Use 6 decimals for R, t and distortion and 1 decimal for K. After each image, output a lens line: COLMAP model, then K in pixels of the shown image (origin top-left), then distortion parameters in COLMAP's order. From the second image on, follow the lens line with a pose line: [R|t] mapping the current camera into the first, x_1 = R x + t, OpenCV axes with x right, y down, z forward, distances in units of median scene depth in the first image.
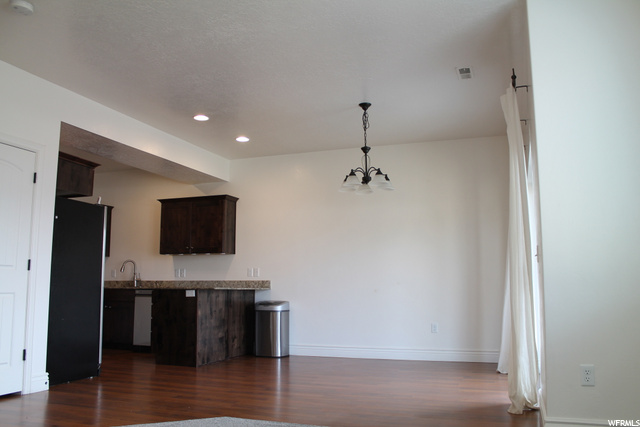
lens RADIAL K [[549.8, 0, 320.0], [0, 549.8, 213.5], [0, 0, 1]] dist [-0.171334, 0.155984]
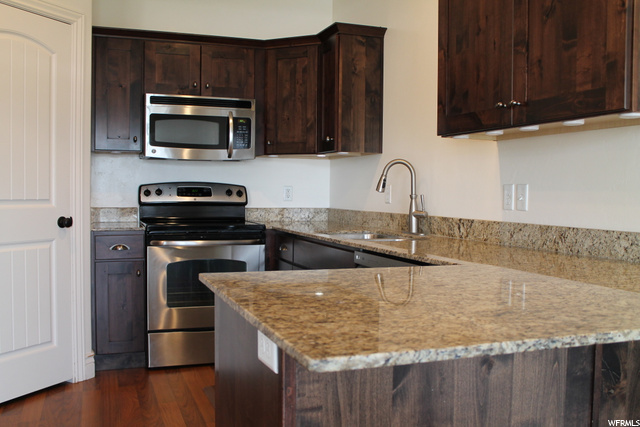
lens RADIAL K [[626.5, 0, 320.0], [0, 626.5, 213.5], [0, 0, 1]] dist [-0.136246, 0.164516]
pose [[0.645009, 0.036190, -0.763317, -0.084181], [0.092621, 0.987812, 0.125098, 0.083792], [0.758541, -0.151389, 0.633796, 0.887204]]
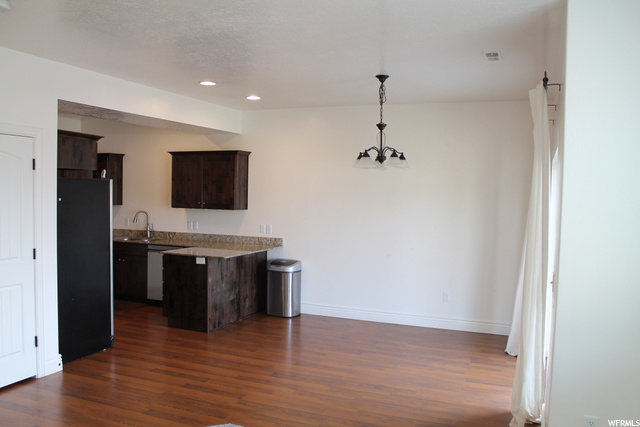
lens RADIAL K [[549.8, 0, 320.0], [0, 549.8, 213.5], [0, 0, 1]] dist [-0.171334, 0.155984]
pose [[0.999036, 0.022765, -0.037538, 0.014974], [-0.015686, 0.983703, 0.179116, -0.118648], [0.041004, -0.178355, 0.983111, 0.043121]]
